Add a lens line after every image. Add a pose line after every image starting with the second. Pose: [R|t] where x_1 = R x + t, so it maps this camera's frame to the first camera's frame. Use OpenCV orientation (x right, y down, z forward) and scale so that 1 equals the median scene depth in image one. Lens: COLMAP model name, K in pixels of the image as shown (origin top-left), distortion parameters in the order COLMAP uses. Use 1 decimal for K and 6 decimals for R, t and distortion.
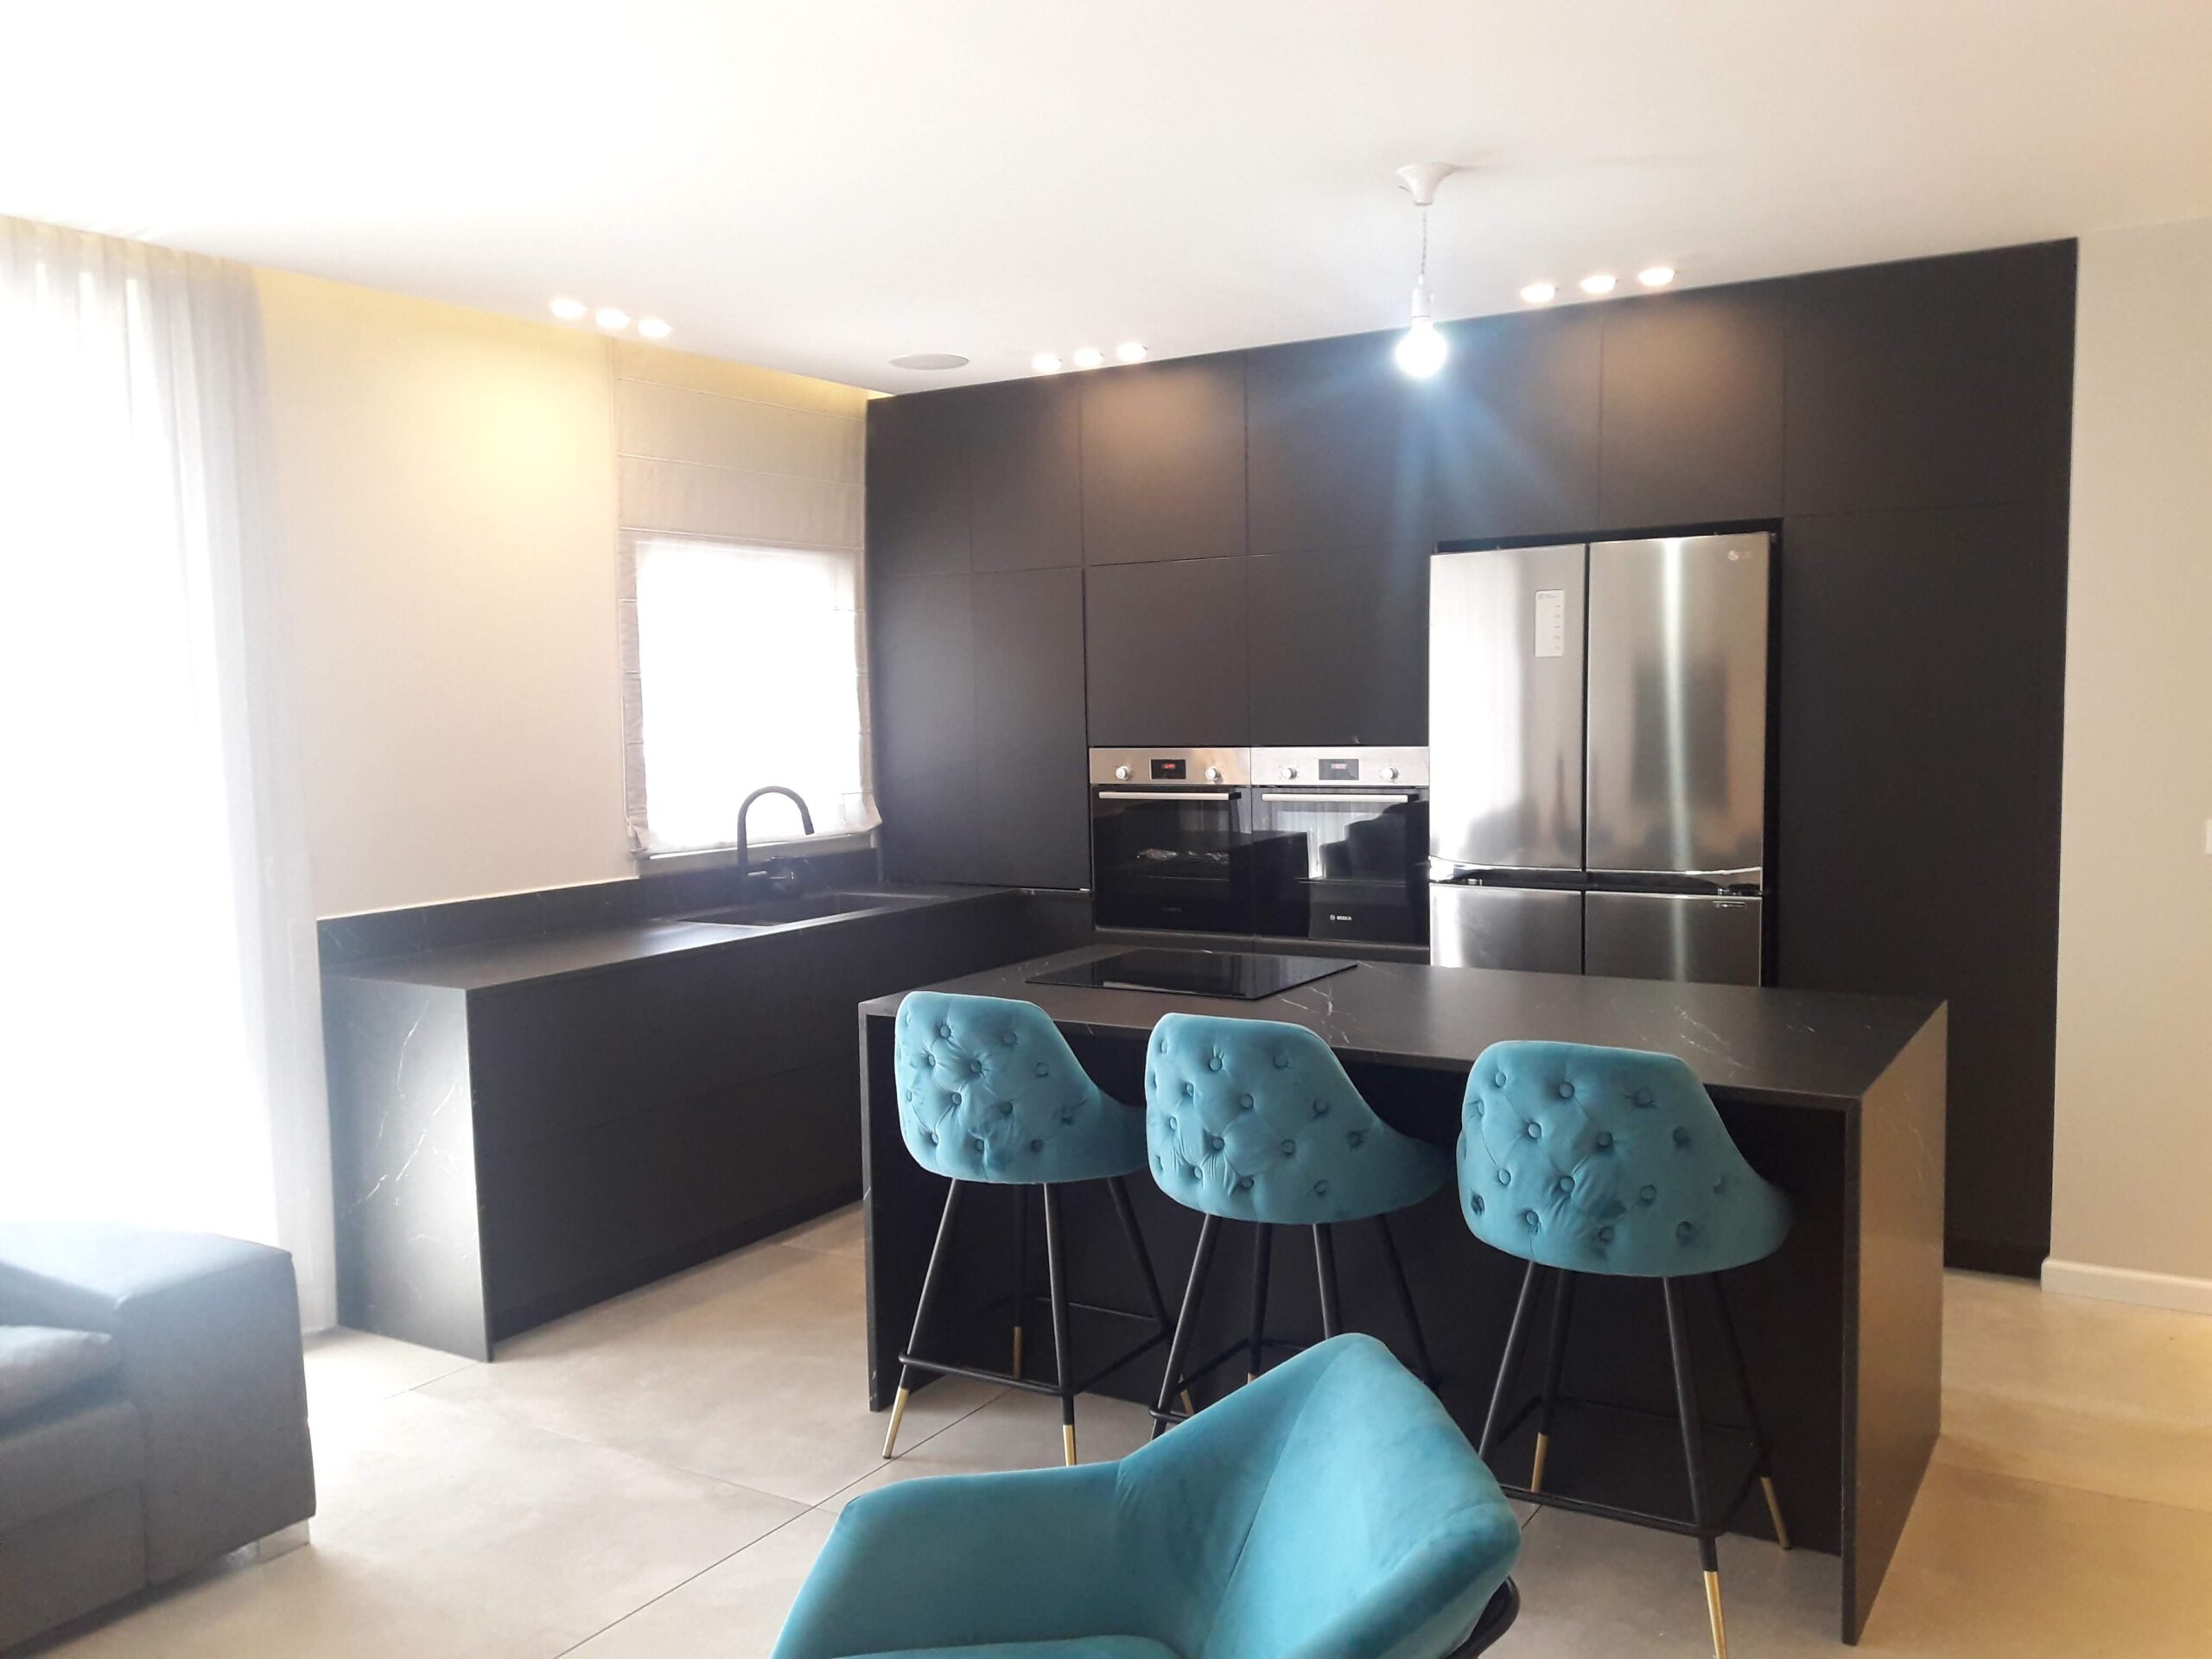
lens RADIAL K [[1754.7, 0, 1155.5], [0, 1754.7, 834.1], [0, 0, 1]] dist [0.189277, -0.312926]
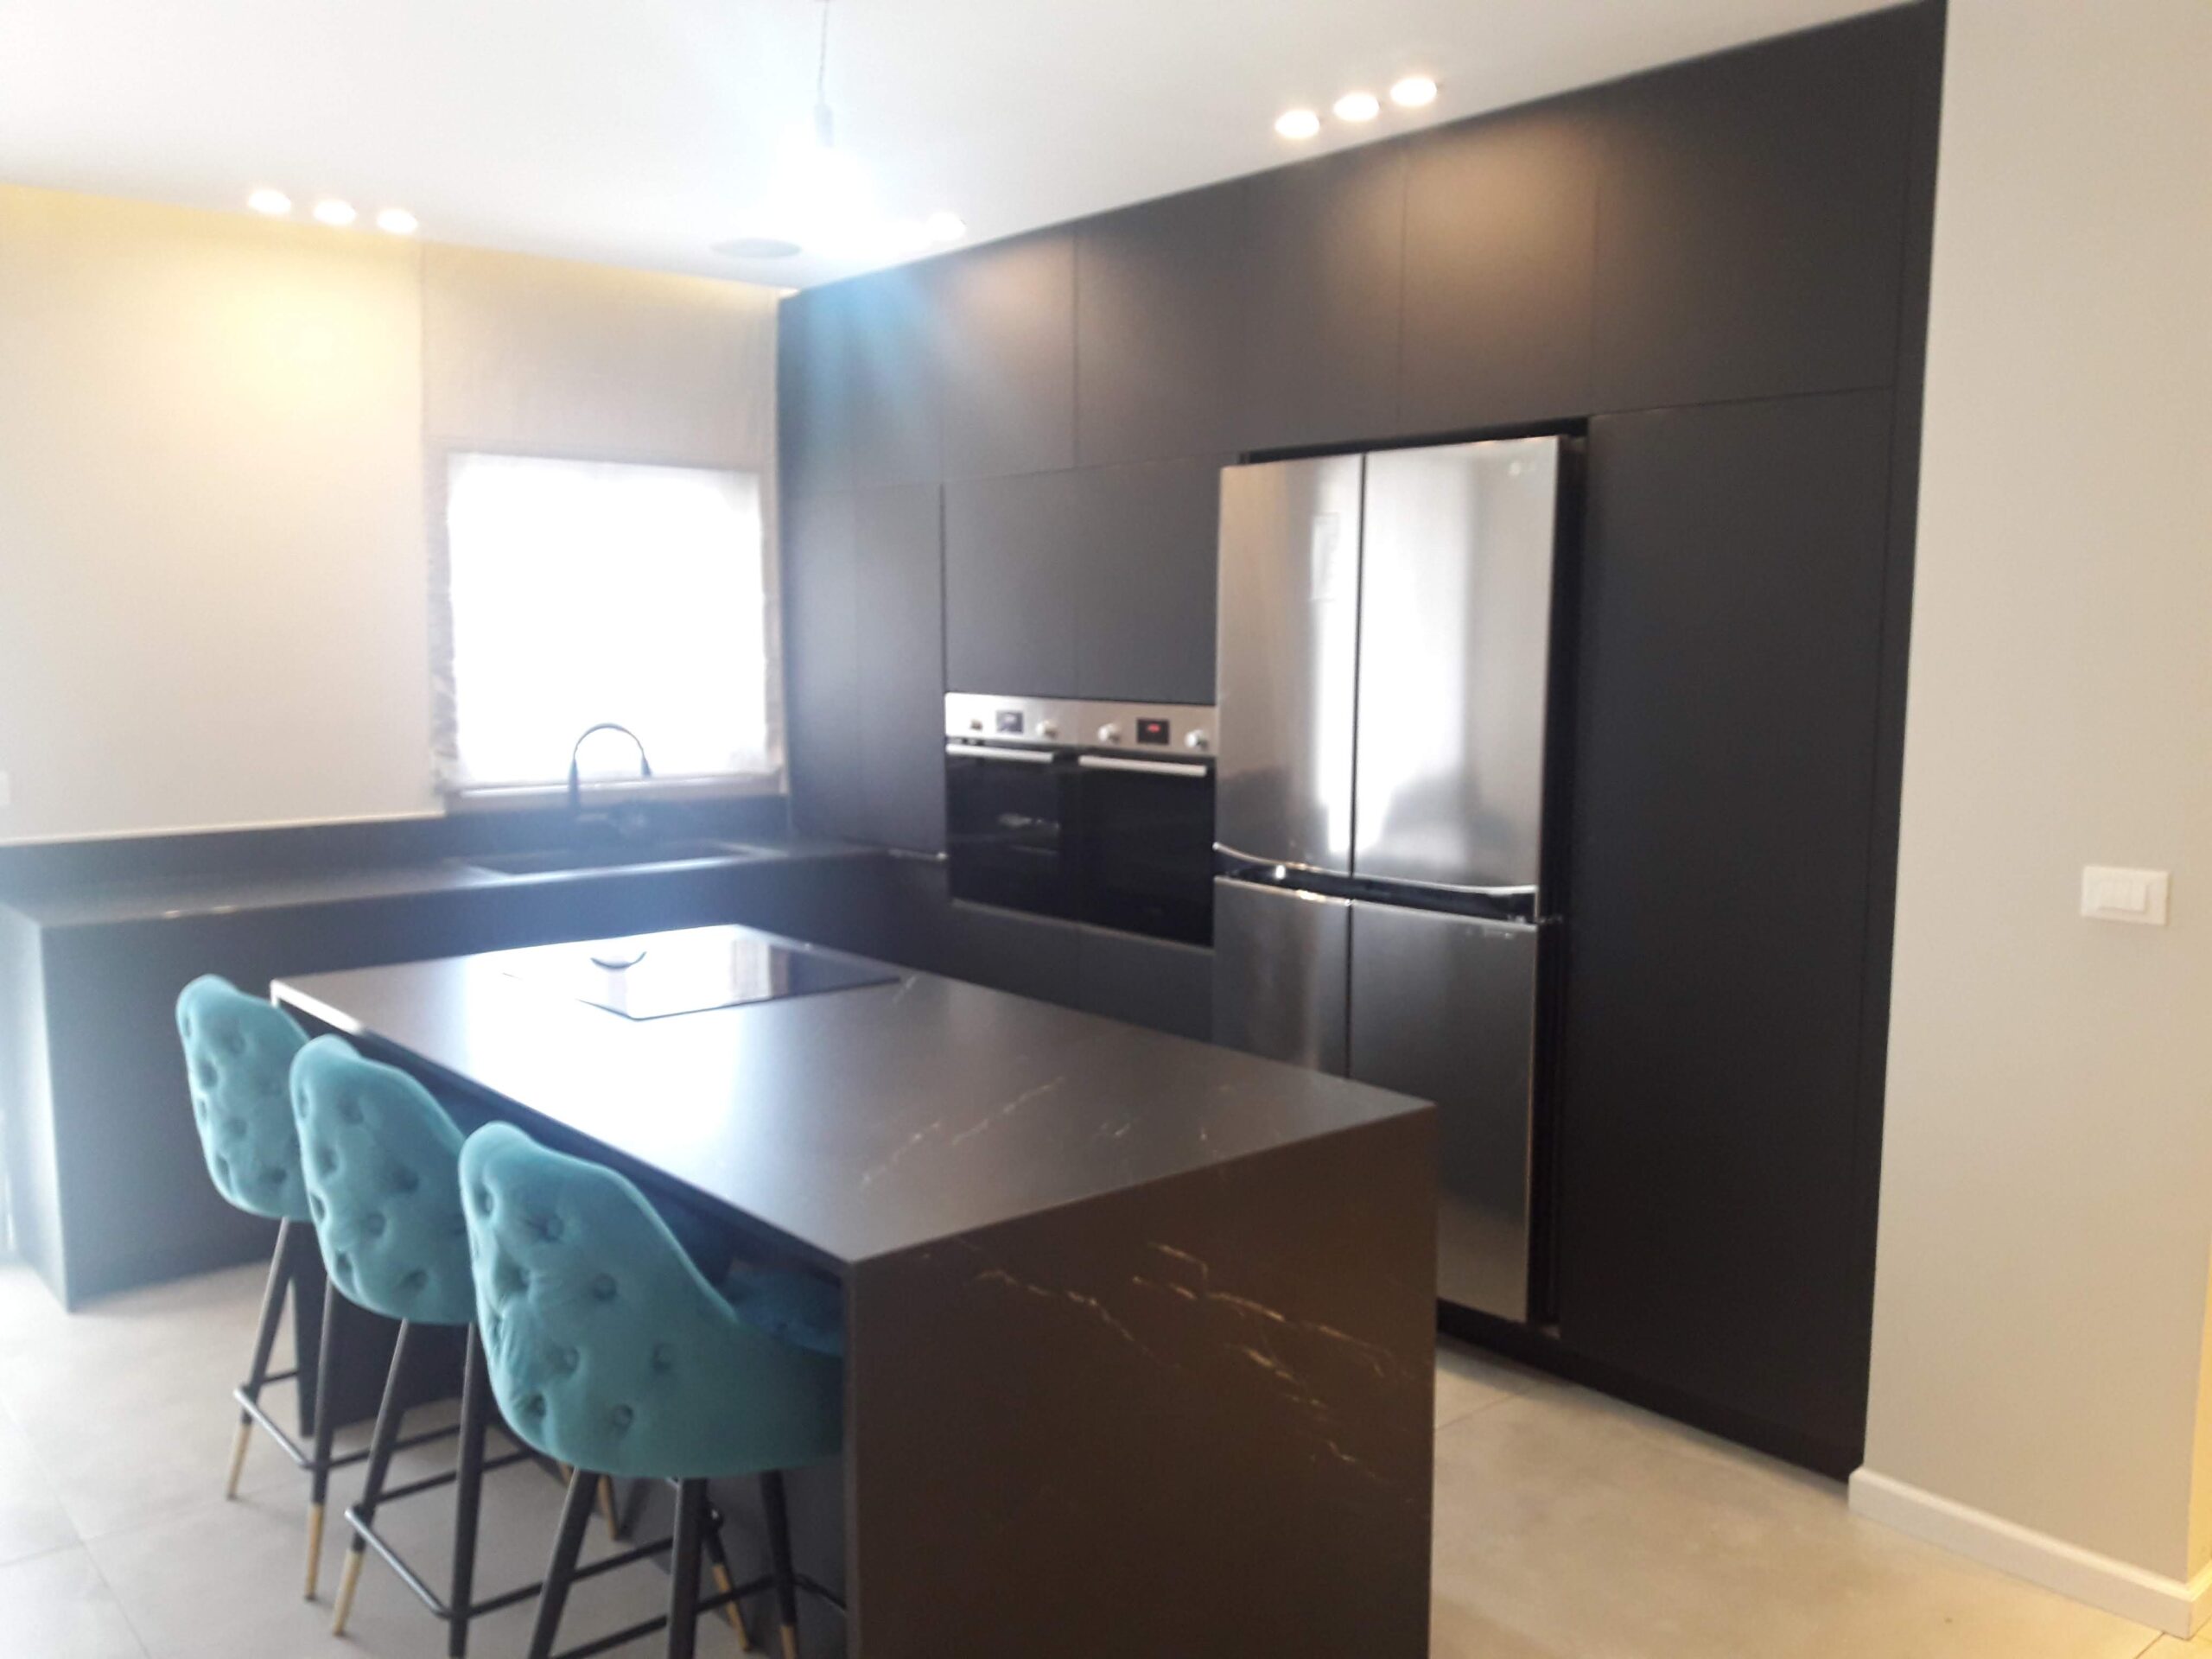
lens RADIAL K [[1788.0, 0, 1171.0], [0, 1788.0, 831.6], [0, 0, 1]] dist [0.055821, -0.057880]
pose [[0.953225, 0.059787, -0.296290, 0.359338], [-0.049977, 0.997926, 0.040581, -0.024087], [0.298102, -0.023875, 0.954236, 0.207106]]
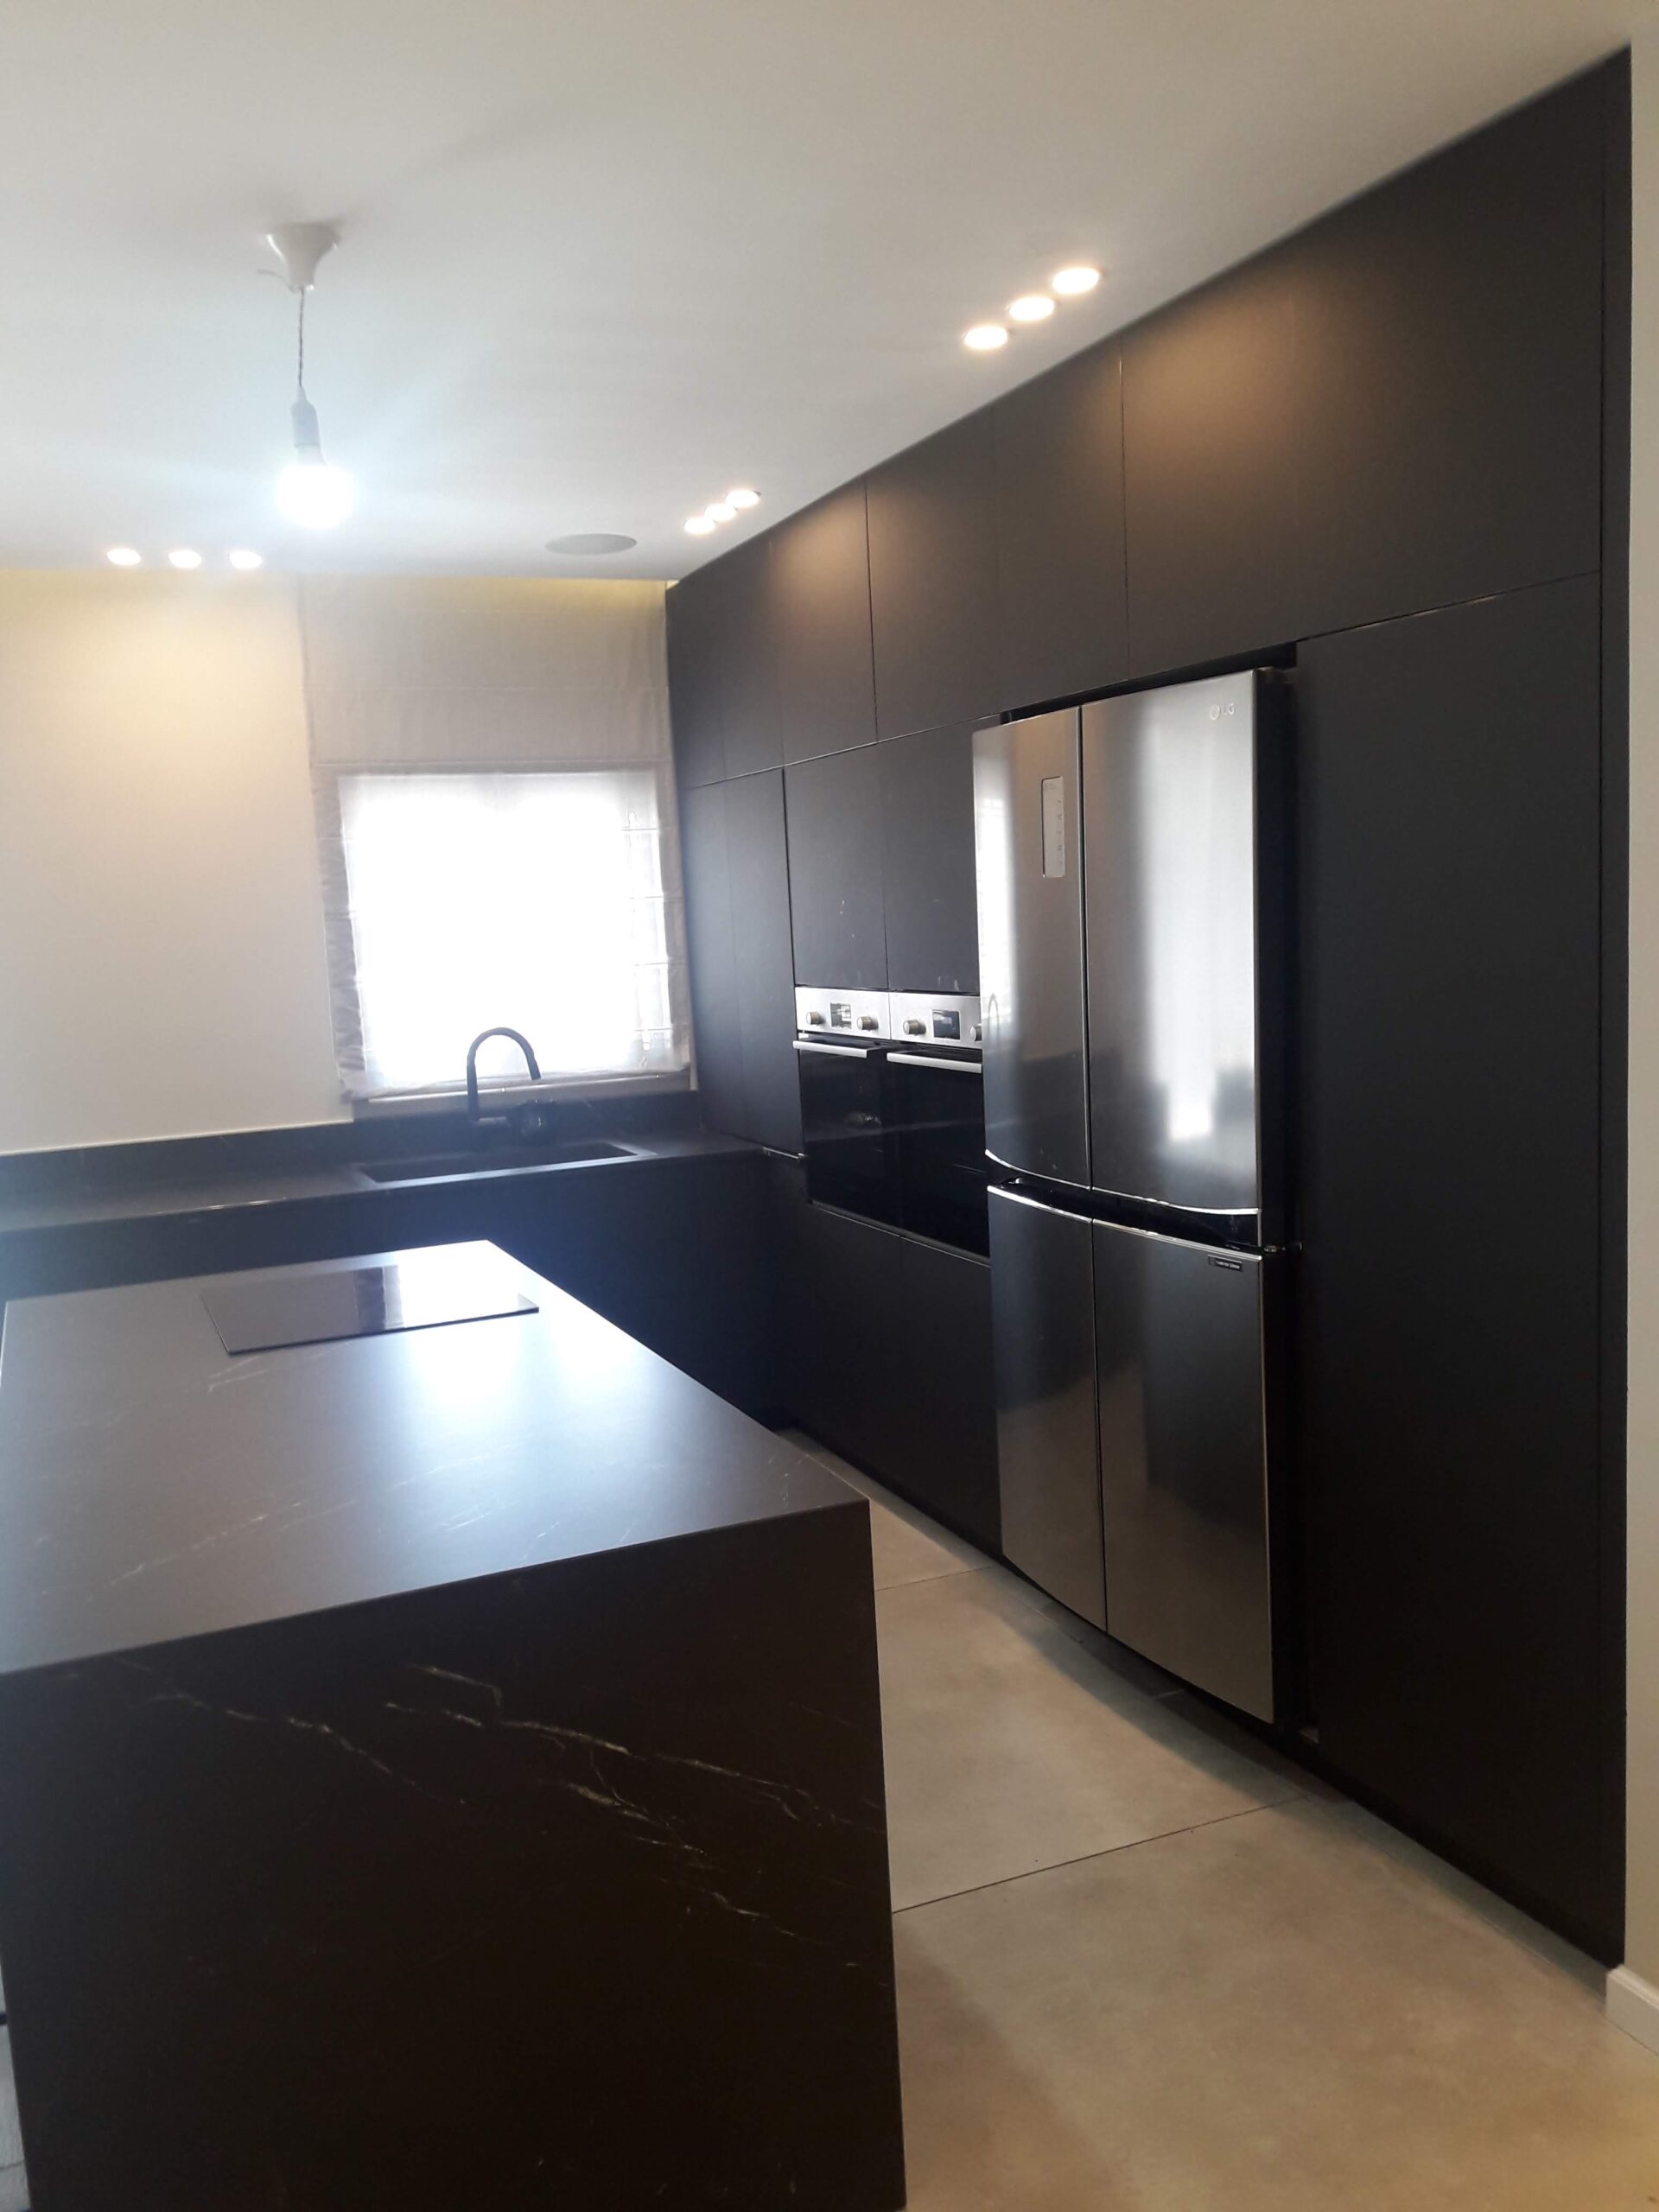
lens RADIAL K [[1788.0, 0, 829.5], [0, 1788.0, 1106.0], [0, 0, 1]] dist [0.055821, -0.057880]
pose [[0.811117, 0.044591, -0.583182, 0.506475], [-0.012036, 0.998151, 0.059580, -0.046471], [0.584761, -0.041308, 0.810154, 0.349147]]
